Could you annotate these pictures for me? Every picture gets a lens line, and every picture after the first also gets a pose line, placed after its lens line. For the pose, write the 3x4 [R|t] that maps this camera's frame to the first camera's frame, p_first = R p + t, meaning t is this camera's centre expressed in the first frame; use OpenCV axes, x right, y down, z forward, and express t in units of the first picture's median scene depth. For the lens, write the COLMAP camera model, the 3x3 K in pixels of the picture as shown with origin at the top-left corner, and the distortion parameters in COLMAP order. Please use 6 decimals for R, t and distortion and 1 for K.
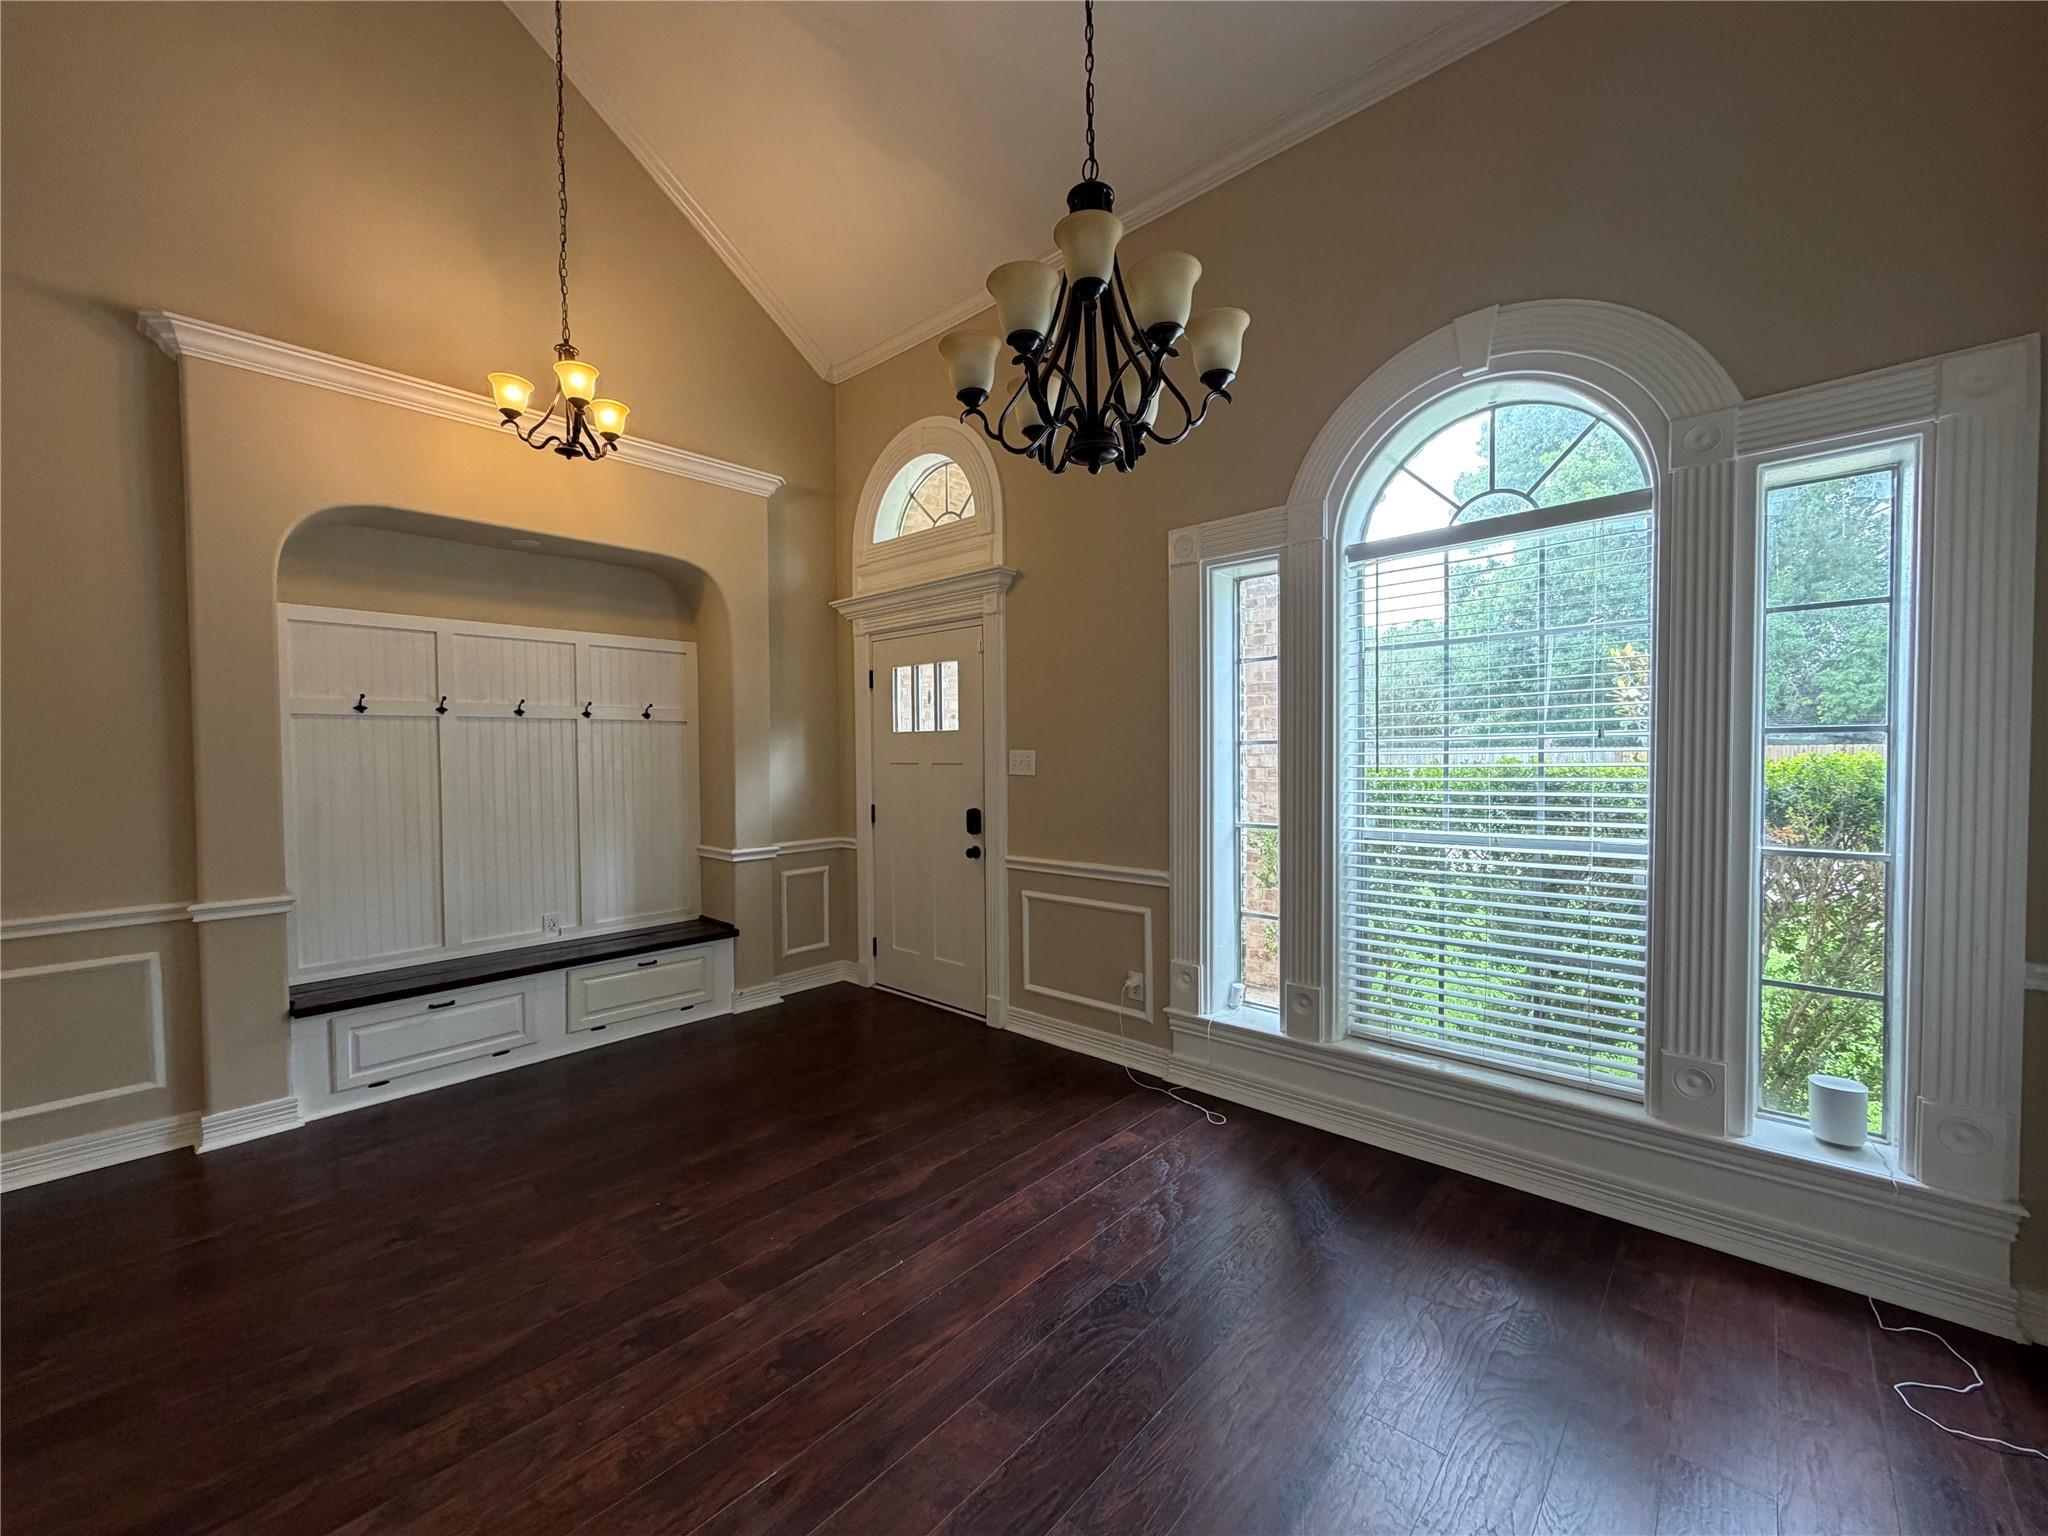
lens RADIAL K [[820.3, 0, 1010.1], [0, 820.3, 769.9], [0, 0, 1]] dist [-0.003247, -0.000564]
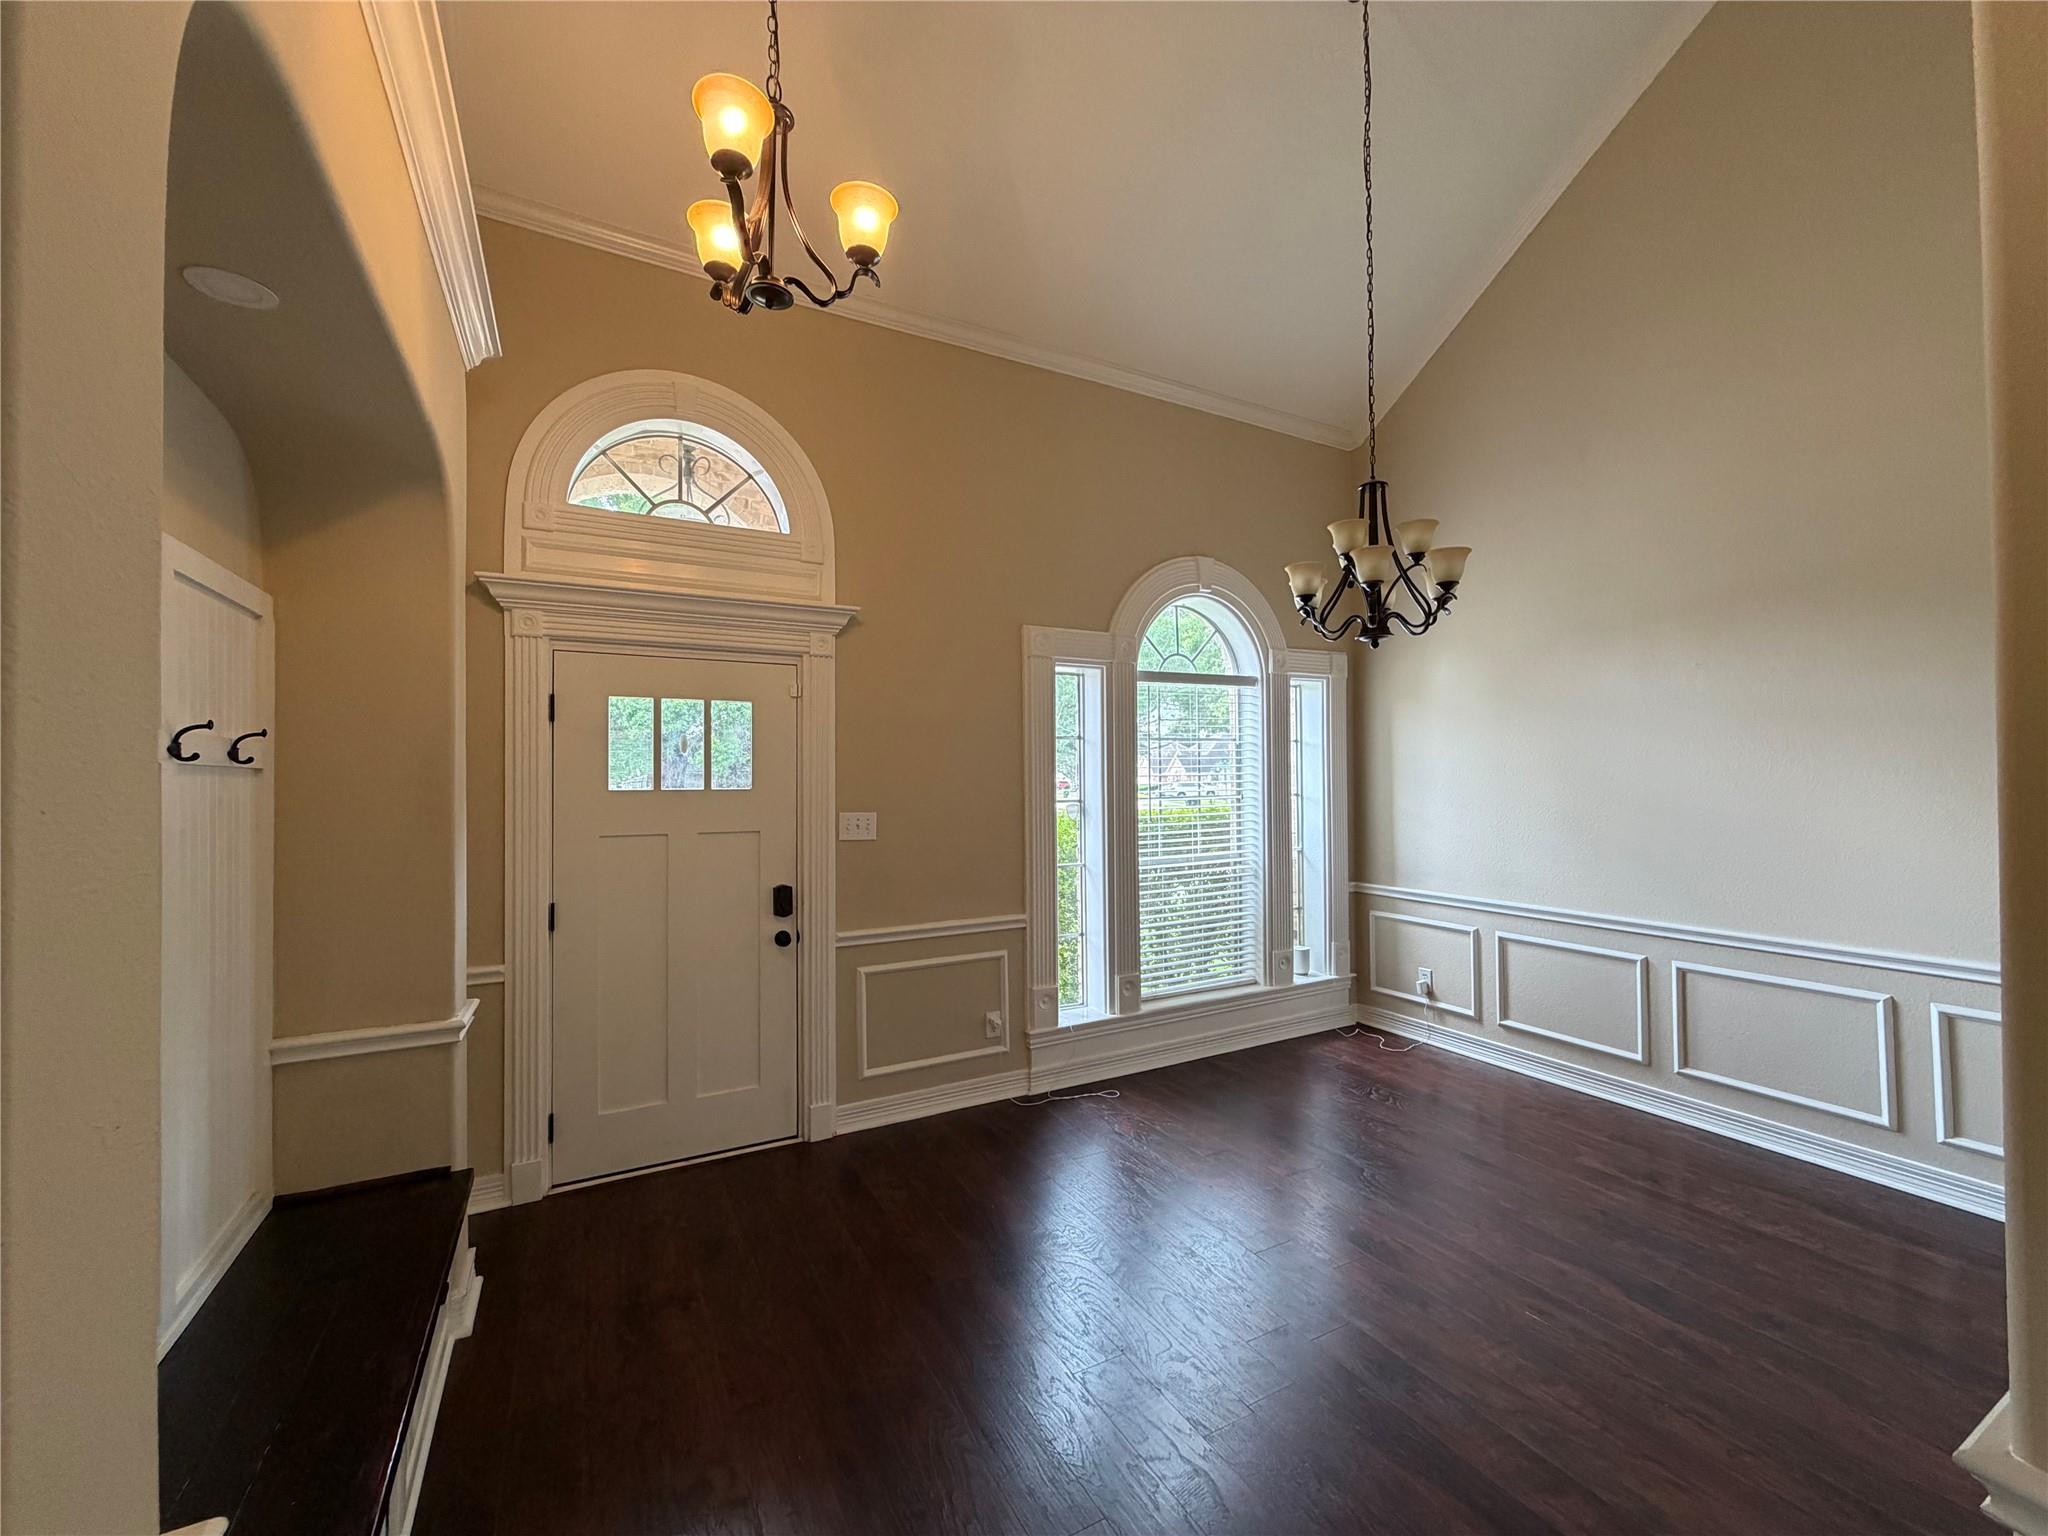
lens RADIAL K [[820.3, 0, 1014.2], [0, 820.3, 771.7], [0, 0, 1]] dist [-0.003247, -0.000564]
pose [[0.327397, 0.019632, 0.944683, -0.786187], [0.027196, 0.999174, -0.030190, -0.037262], [-0.944495, 0.035576, 0.326593, 0.534814]]
